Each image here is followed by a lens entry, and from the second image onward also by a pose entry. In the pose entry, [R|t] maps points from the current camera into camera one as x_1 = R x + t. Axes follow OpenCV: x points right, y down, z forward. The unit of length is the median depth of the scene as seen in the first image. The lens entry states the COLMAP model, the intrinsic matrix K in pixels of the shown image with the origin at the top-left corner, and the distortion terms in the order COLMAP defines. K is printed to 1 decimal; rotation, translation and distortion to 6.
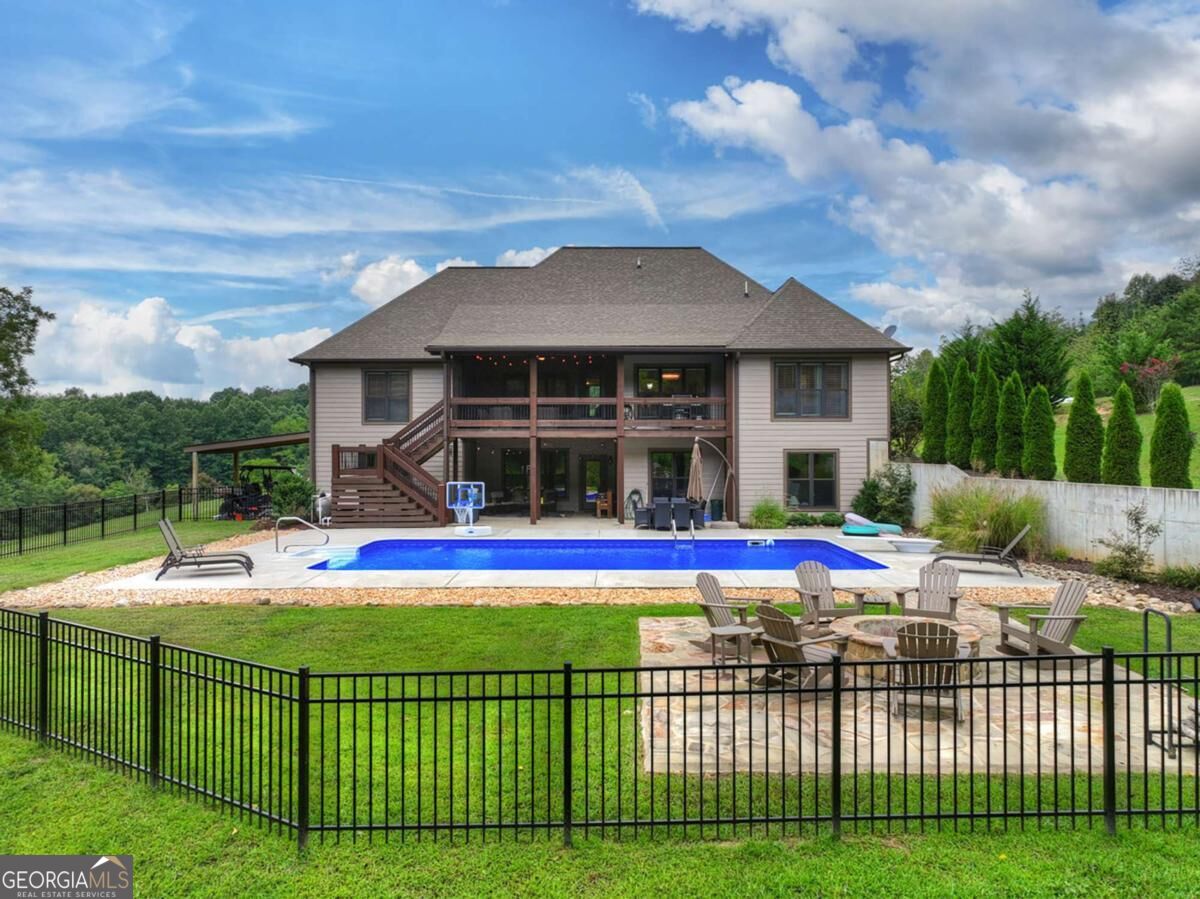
lens RADIAL K [[837.4, 0, 557.1], [0, 837.4, 448.2], [0, 0, 1]] dist [0.032109, 0.000800]
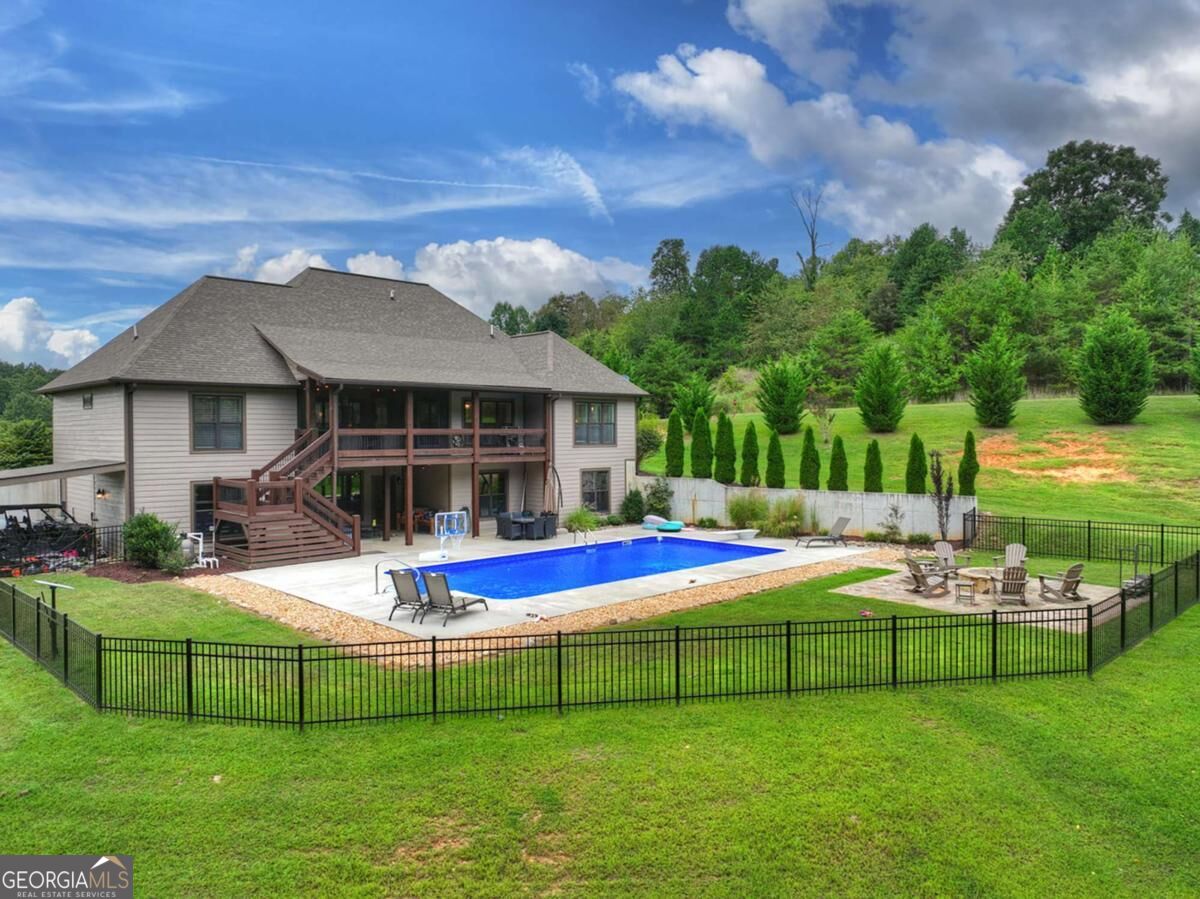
lens RADIAL K [[833.2, 0, 618.9], [0, 833.2, 428.0], [0, 0, 1]] dist [0.006247, 0.003161]
pose [[0.695689, 0.001619, 0.718341, -0.606652], [0.004091, 0.999972, -0.006215, -0.052927], [-0.718332, 0.007262, 0.695663, 0.055366]]
